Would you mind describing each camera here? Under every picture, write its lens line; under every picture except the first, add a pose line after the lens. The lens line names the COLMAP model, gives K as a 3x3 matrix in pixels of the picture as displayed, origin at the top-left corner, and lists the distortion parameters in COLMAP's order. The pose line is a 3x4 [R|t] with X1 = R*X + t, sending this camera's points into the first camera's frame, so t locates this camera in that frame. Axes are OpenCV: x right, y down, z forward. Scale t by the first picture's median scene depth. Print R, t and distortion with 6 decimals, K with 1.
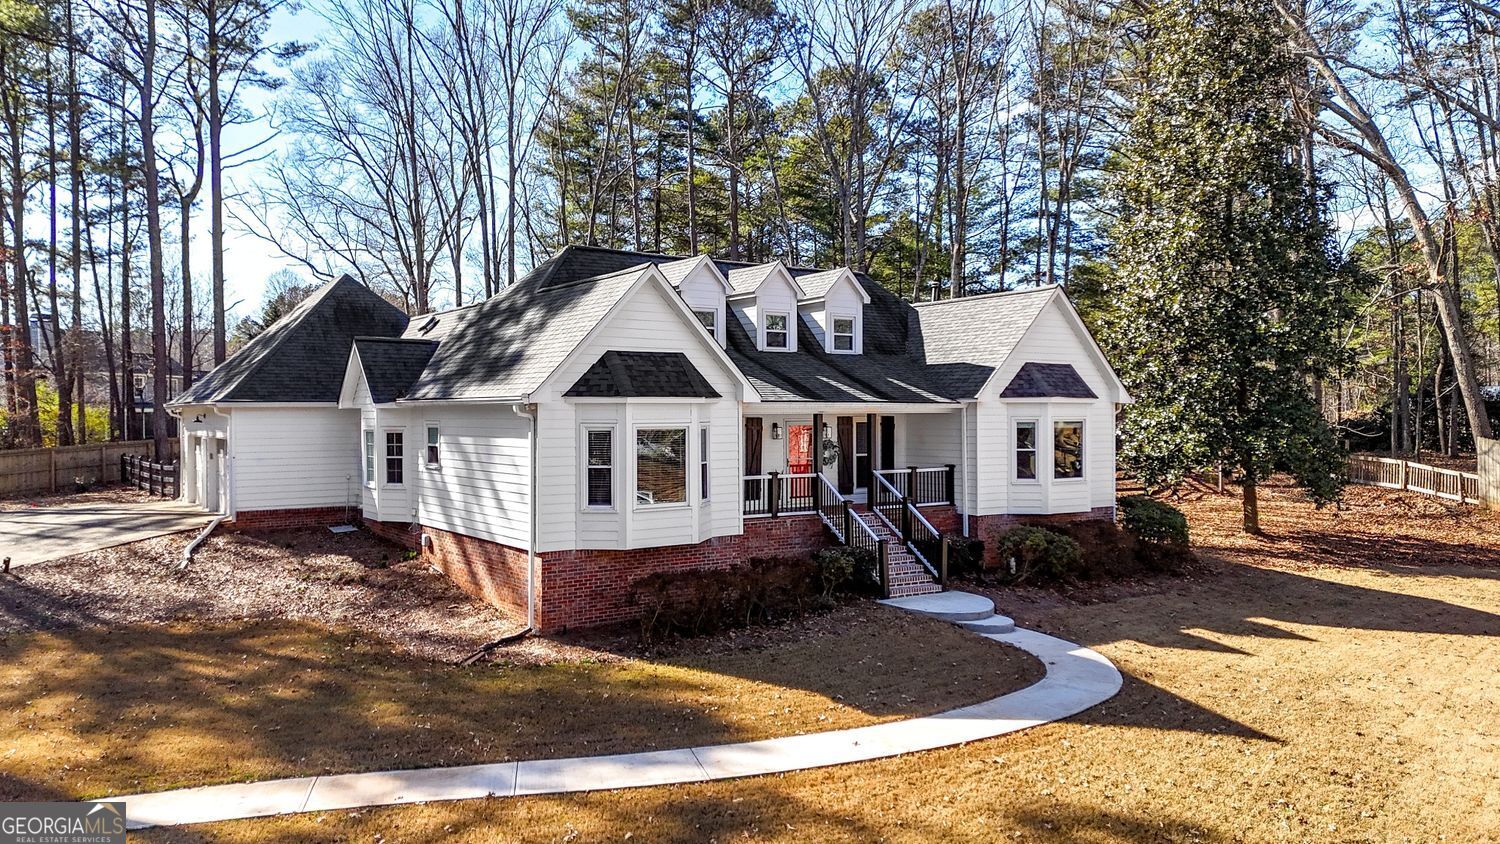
lens RADIAL K [[1057.8, 0, 750.0], [0, 1057.8, 422.0], [0, 0, 1]] dist [0.099588, -0.110246]
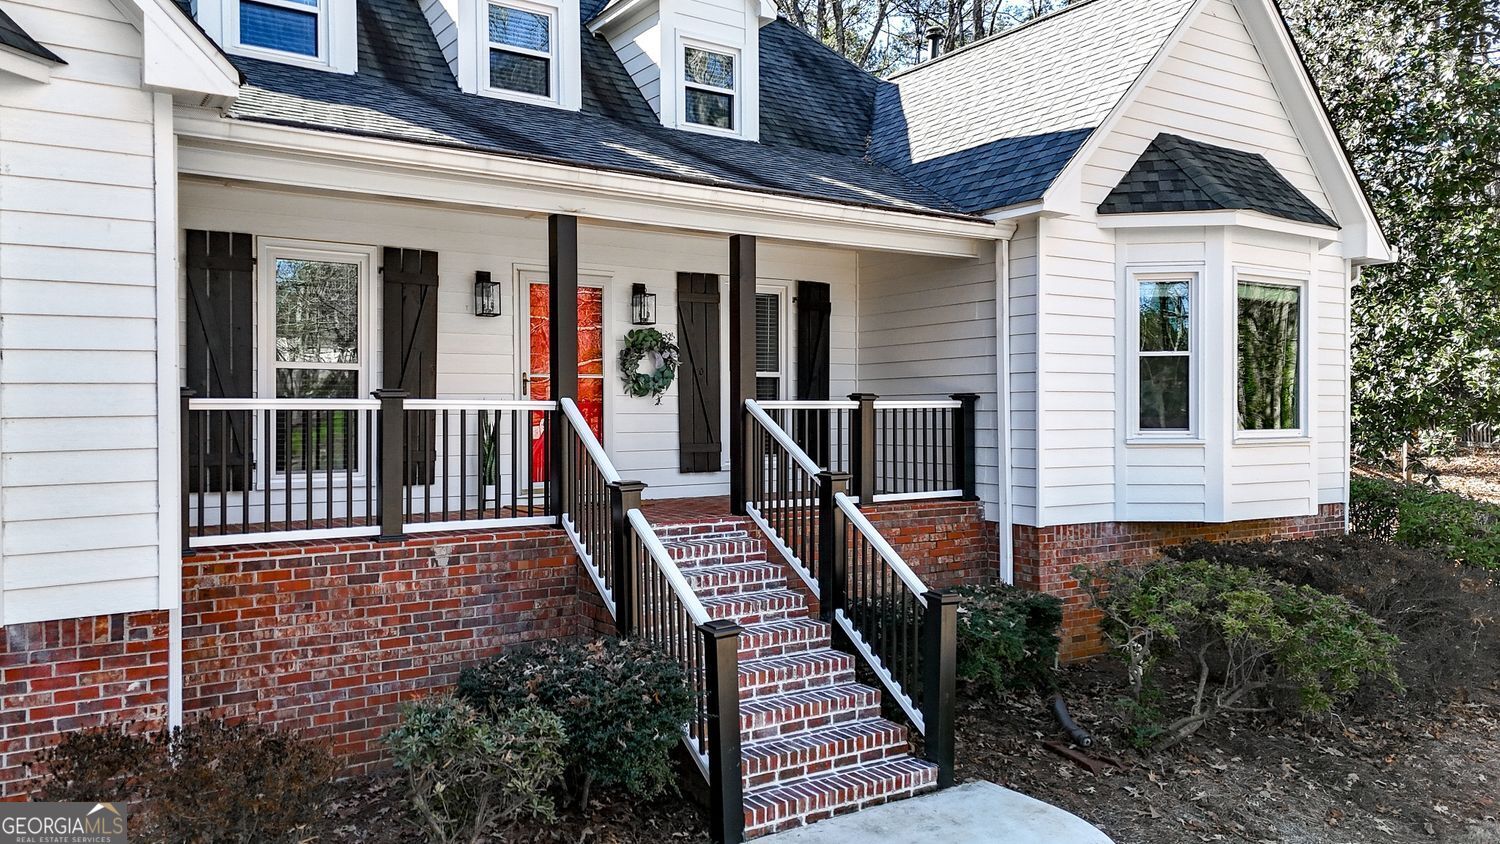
lens RADIAL K [[1095.3, 0, 750.0], [0, 1095.3, 422.0], [0, 0, 1]] dist [0.132439, -0.178873]
pose [[0.999987, -0.000089, -0.005137, 0.116489], [0.000114, 0.999989, 0.004755, 0.050277], [0.005137, -0.004756, 0.999976, 0.620419]]
